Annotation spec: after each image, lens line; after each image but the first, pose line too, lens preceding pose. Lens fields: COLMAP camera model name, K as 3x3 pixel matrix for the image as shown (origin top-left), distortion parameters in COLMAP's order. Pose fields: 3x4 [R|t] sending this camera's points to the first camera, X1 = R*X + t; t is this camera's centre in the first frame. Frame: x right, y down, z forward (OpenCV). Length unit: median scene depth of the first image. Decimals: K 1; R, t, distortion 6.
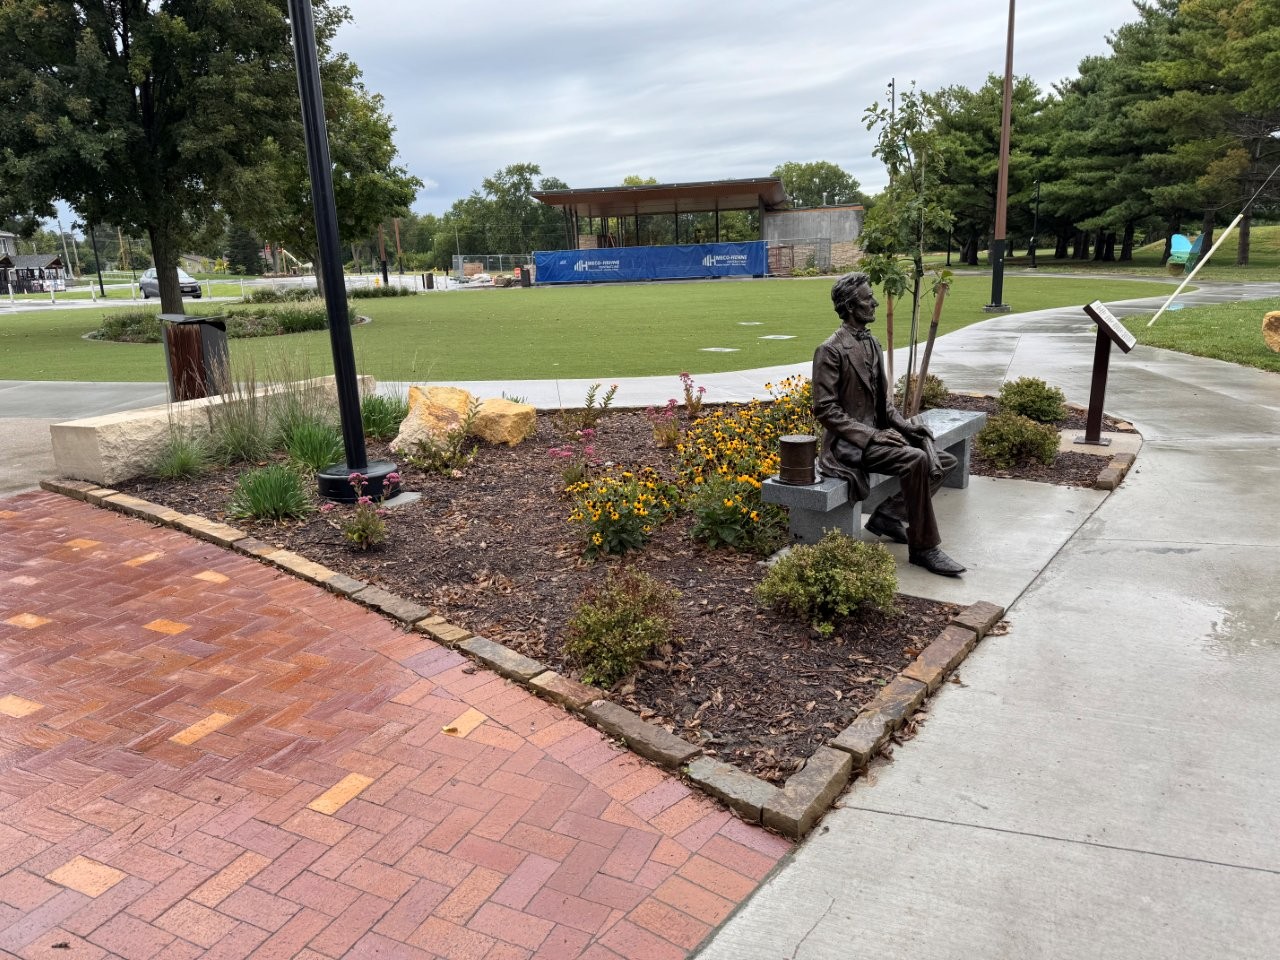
lens RADIAL K [[906.2, 0, 647.4], [0, 906.2, 486.9], [0, 0, 1]] dist [0.020735, -0.029705]
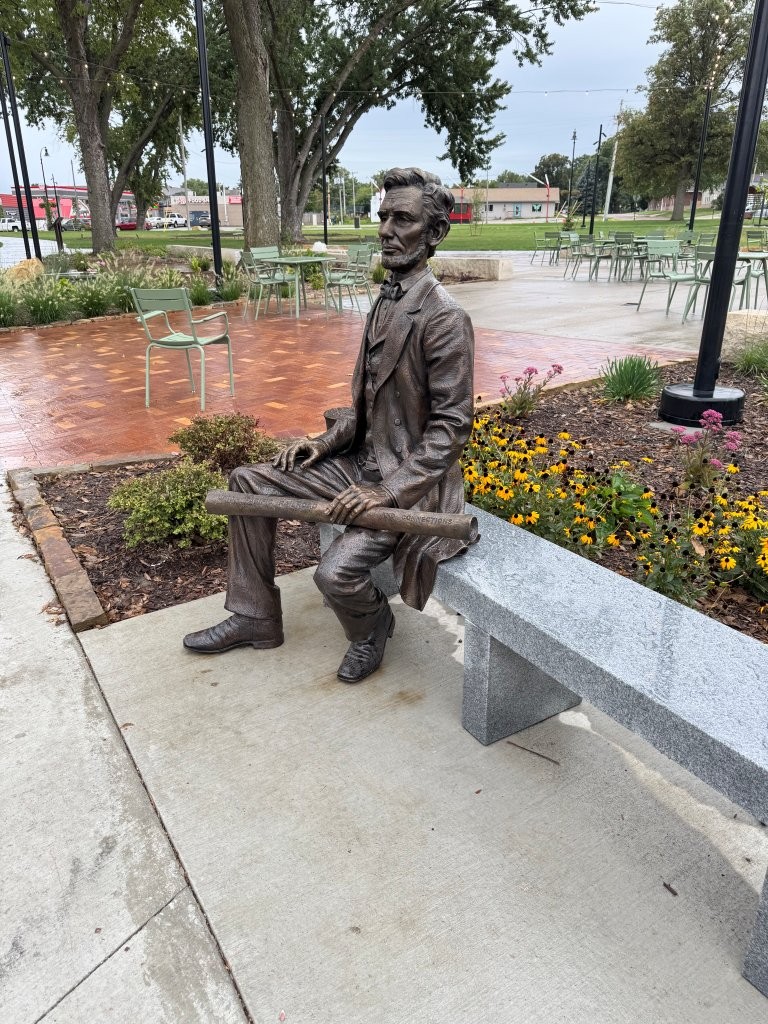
lens RADIAL K [[724.9, 0, 381.5], [0, 724.9, 515.4], [0, 0, 1]] dist [0.020735, -0.029705]
pose [[-0.368046, 0.379277, -0.848935, 0.086841], [-0.206279, 0.856964, 0.472294, -0.033370], [0.906637, 0.348944, -0.237166, 0.148216]]
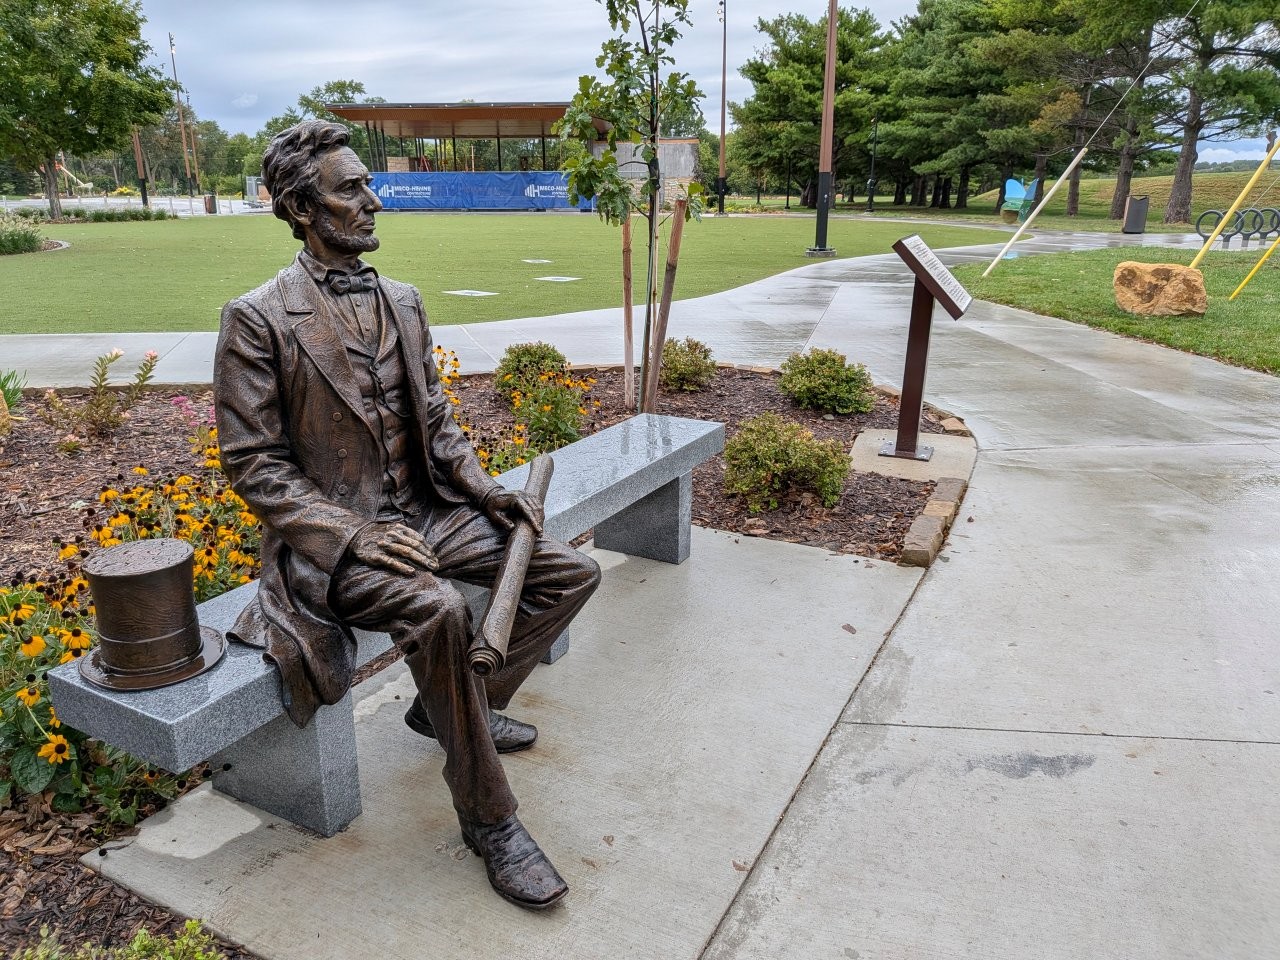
lens RADIAL K [[932.2, 0, 640.0], [0, 932.2, 480.0], [0, 0, 1]] dist [0.064305, -0.148281]
pose [[0.987559, -0.011070, 0.156856, 0.038867], [0.003370, 0.998780, 0.049269, -0.012840], [-0.157210, -0.048128, 0.986392, 0.072791]]
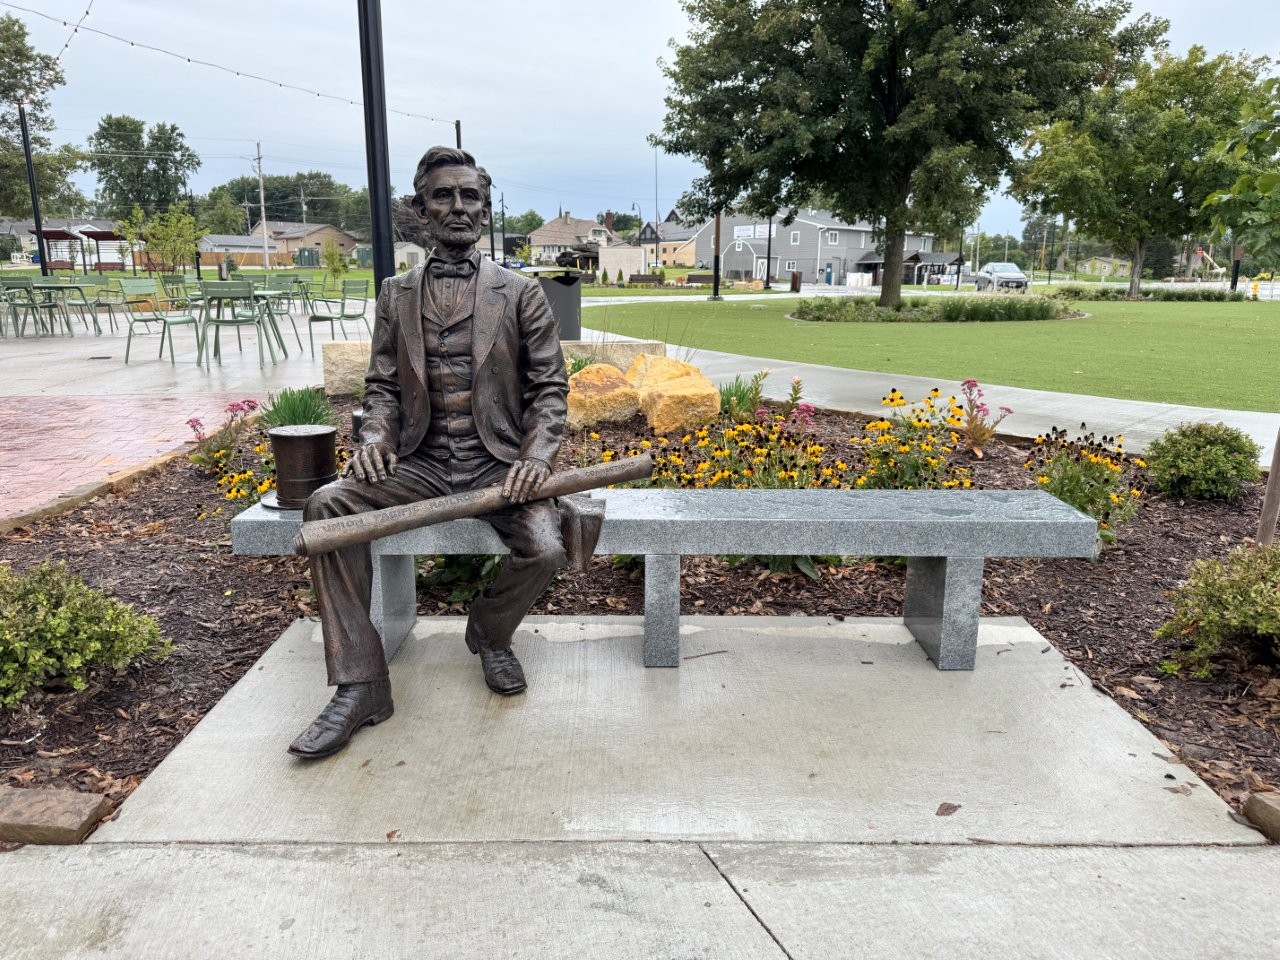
lens RADIAL K [[886.1, 0, 636.2], [0, 886.1, 494.1], [0, 0, 1]] dist [0.076509, -0.095842]
pose [[0.592473, 0.222876, -0.774146, 0.095167], [-0.218050, 0.969463, 0.112228, -0.015795], [0.775519, 0.102311, 0.622979, 0.099927]]
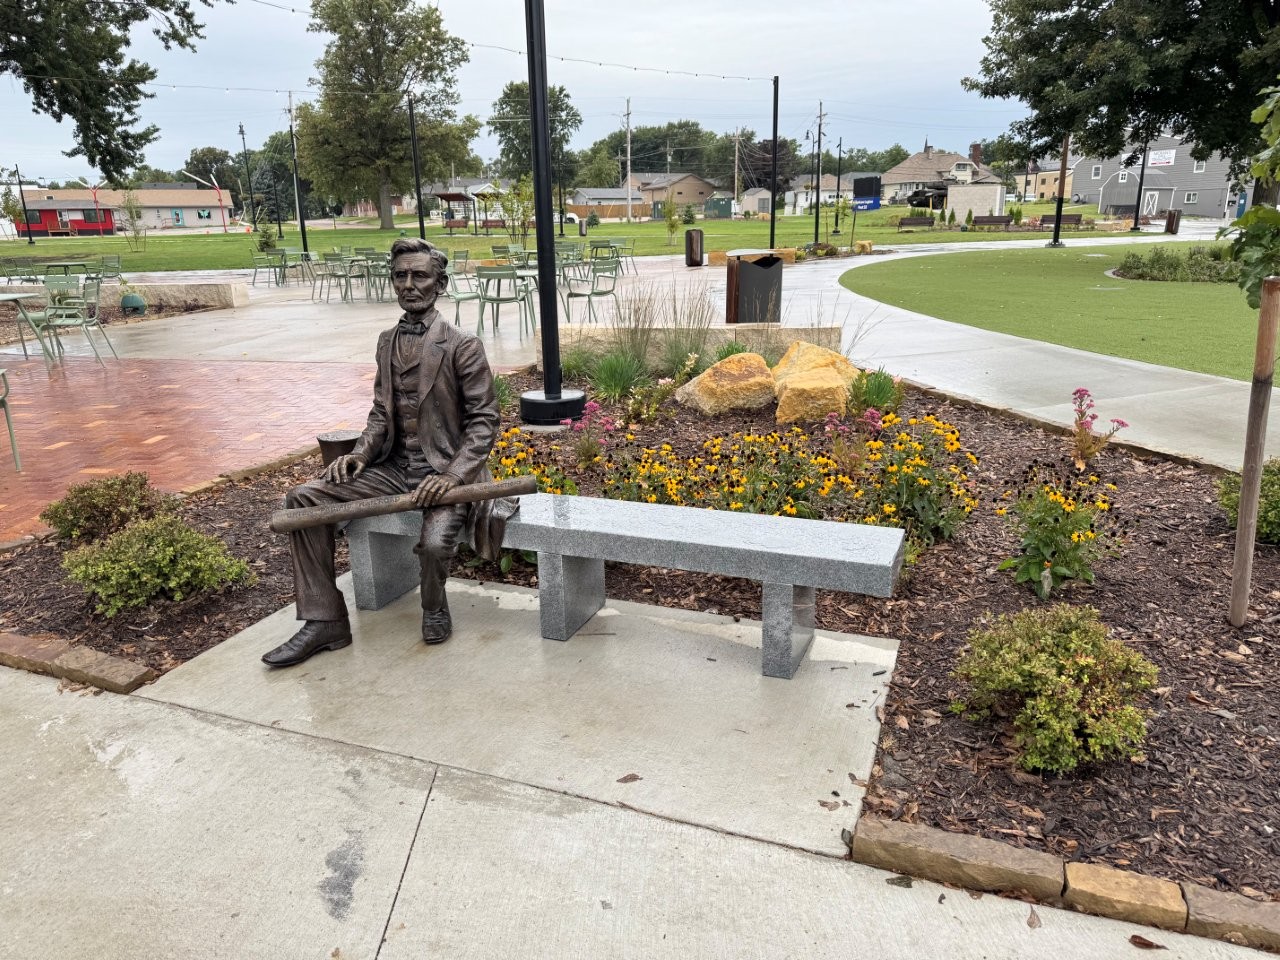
lens RADIAL K [[887.7, 0, 639.8], [0, 887.7, 483.9], [0, 0, 1]] dist [0.071068, -0.091530]
pose [[0.254151, 0.297486, -0.920277, 0.125635], [-0.223069, 0.943896, 0.243516, -0.033984], [0.941088, 0.143396, 0.306252, 0.125442]]
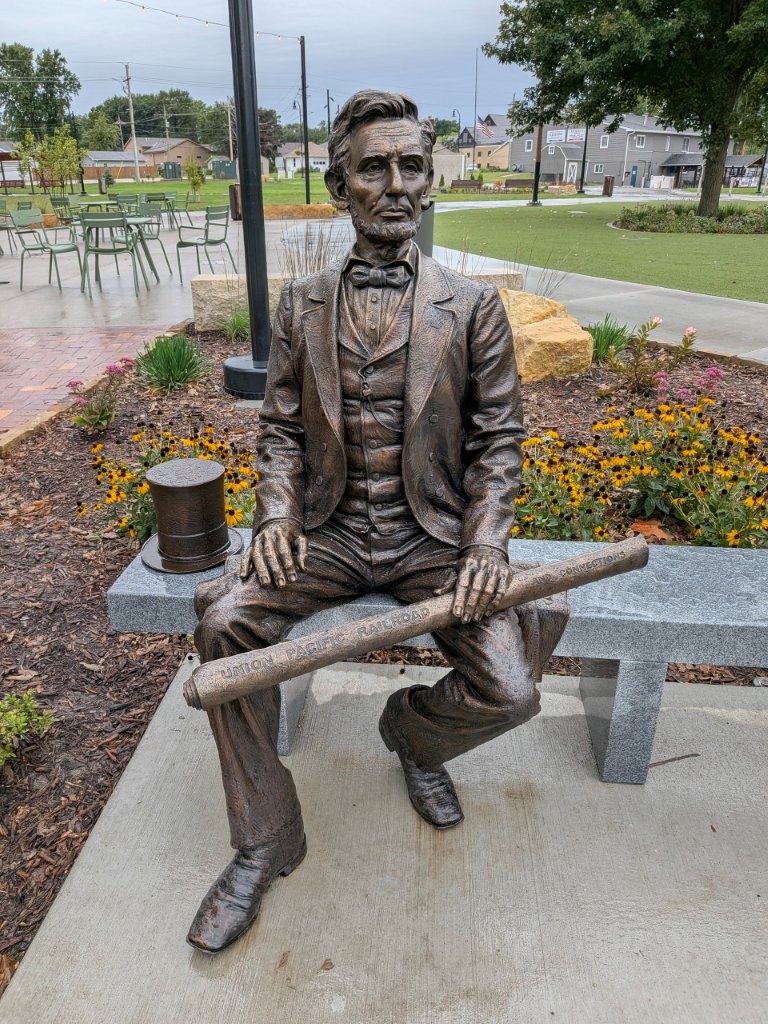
lens RADIAL K [[727.2, 0, 360.6], [0, 727.2, 520.7], [0, 0, 1]] dist [0.083846, -0.140990]
pose [[0.498936, 0.385809, -0.776025, 0.066383], [-0.214970, 0.922553, 0.320444, -0.021887], [0.839554, 0.006941, 0.543232, 0.107091]]
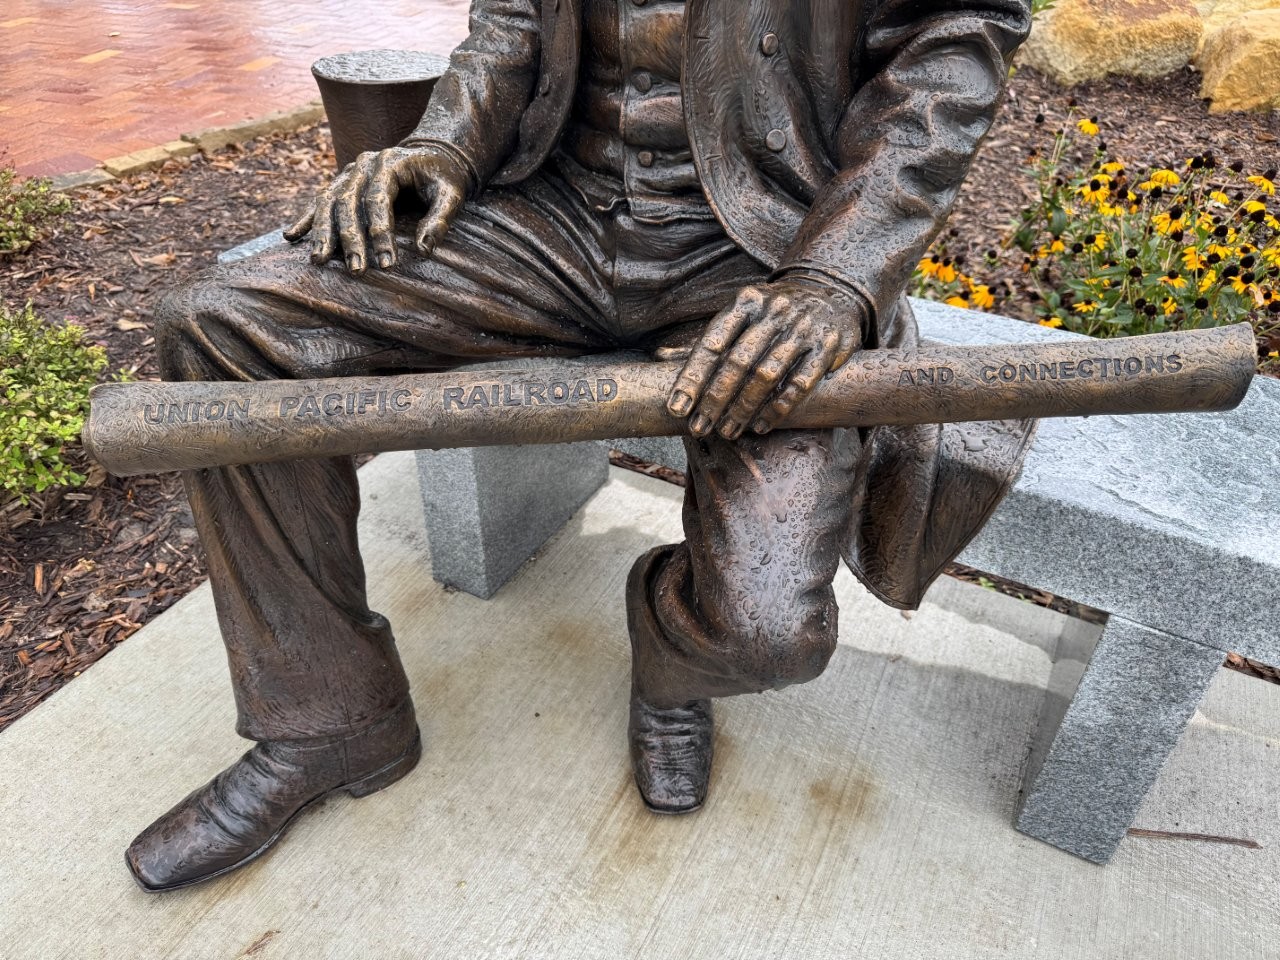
lens RADIAL K [[906.2, 0, 647.4], [0, 906.2, 486.9], [0, 0, 1]] dist [0.020735, -0.029705]
pose [[0.146081, 0.615648, -0.774363, 0.057665], [-0.273437, 0.777393, 0.566474, -0.016111], [0.950733, 0.128988, 0.281903, 0.125553]]
